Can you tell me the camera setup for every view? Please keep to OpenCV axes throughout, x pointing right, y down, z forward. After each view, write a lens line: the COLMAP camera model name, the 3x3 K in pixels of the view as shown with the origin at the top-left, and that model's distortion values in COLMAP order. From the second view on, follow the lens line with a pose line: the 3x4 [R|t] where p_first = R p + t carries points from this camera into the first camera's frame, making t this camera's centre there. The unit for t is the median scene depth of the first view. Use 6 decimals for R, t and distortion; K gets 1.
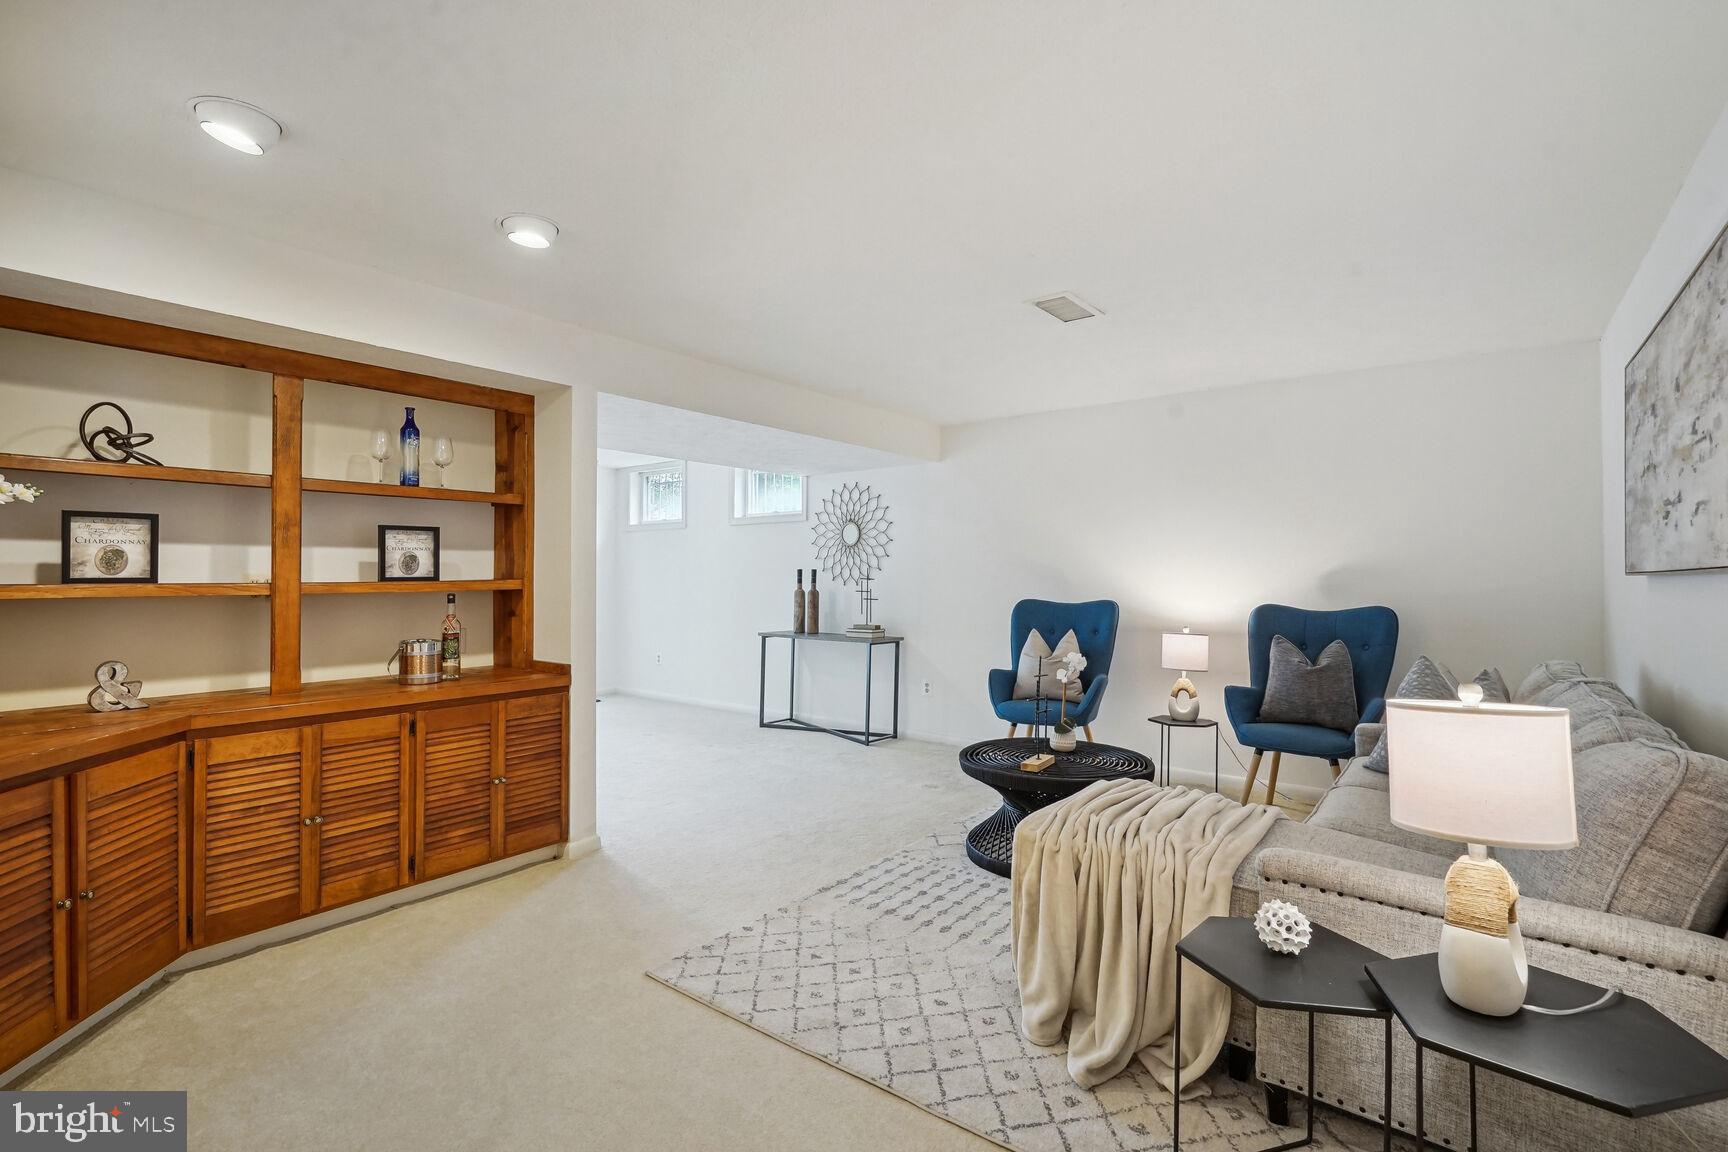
lens RADIAL K [[800.5, 0, 851.6], [0, 800.5, 572.4], [0, 0, 1]] dist [-0.004627, 0.002142]
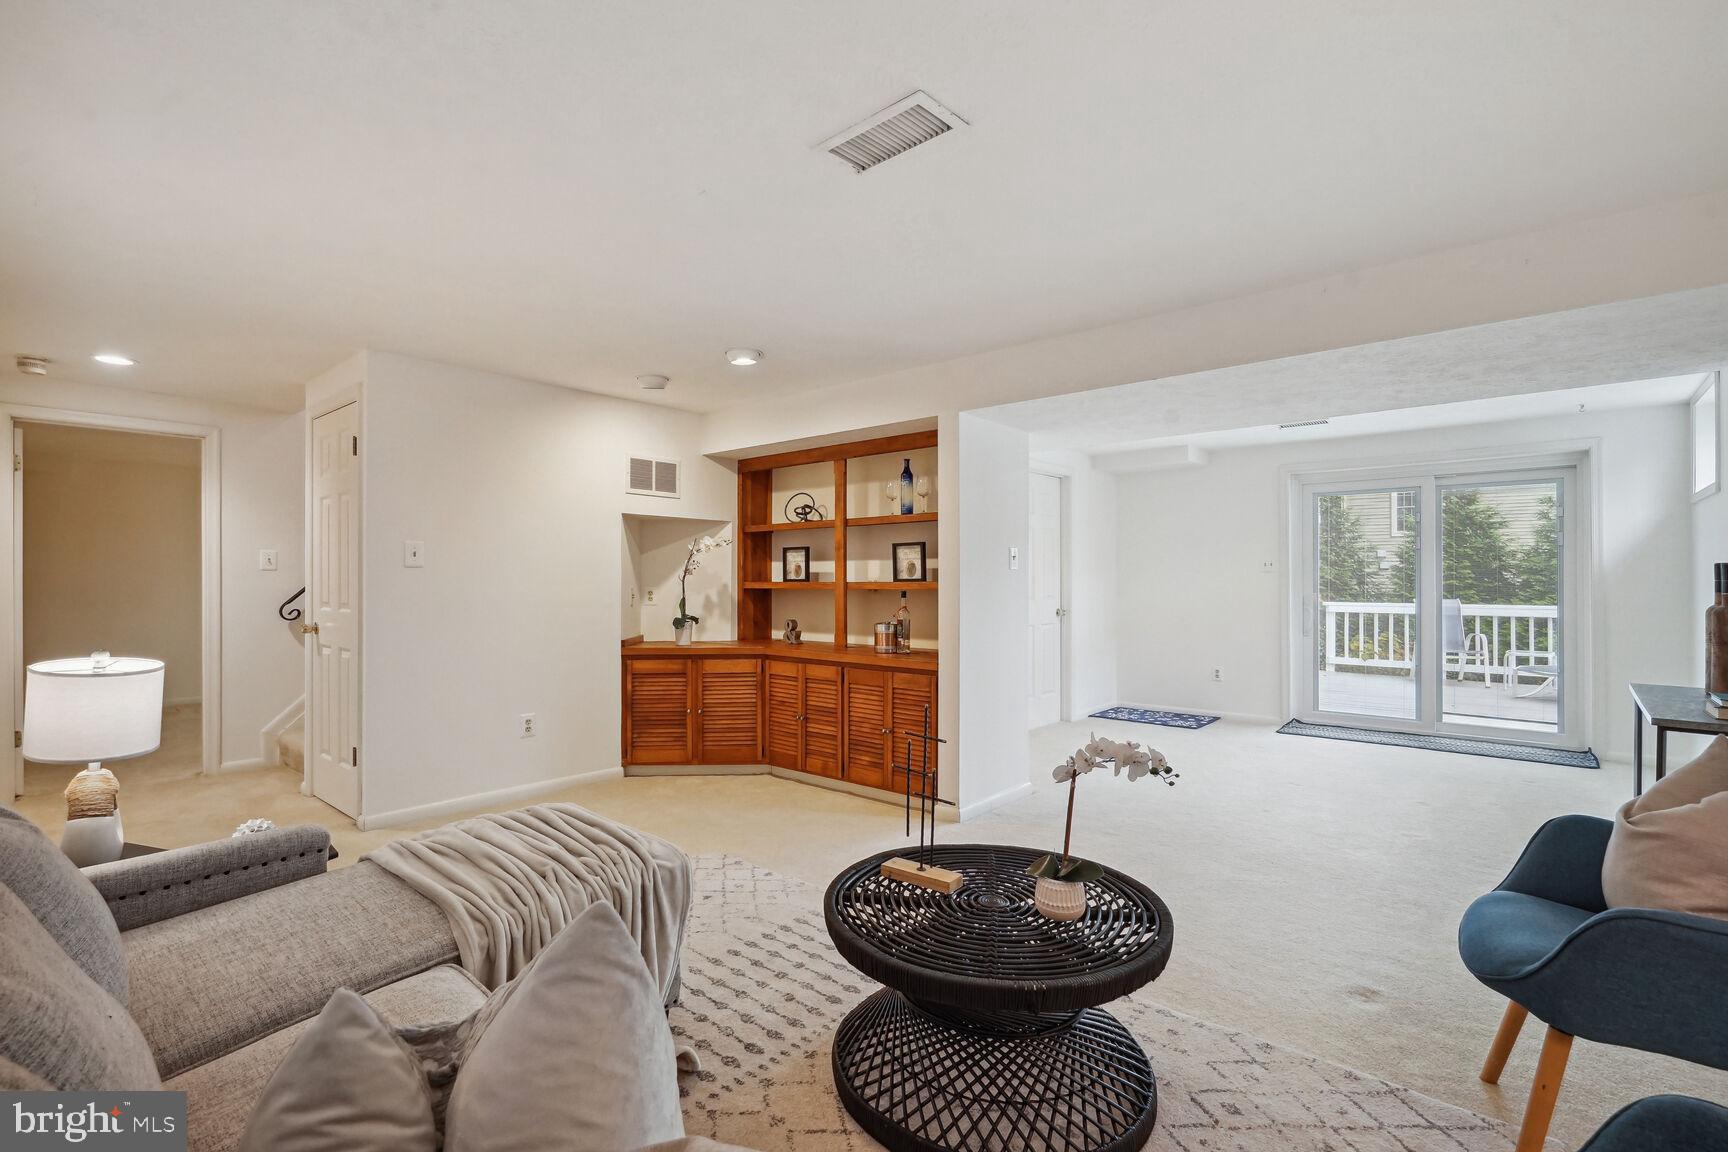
lens RADIAL K [[800.5, 0, 850.9], [0, 800.5, 578.9], [0, 0, 1]] dist [-0.004627, 0.002142]
pose [[-0.059863, 0.002089, -0.998204, 0.953608], [0.004219, 0.999989, 0.001839, 0.003104], [0.998198, -0.004101, -0.059871, 1.085025]]
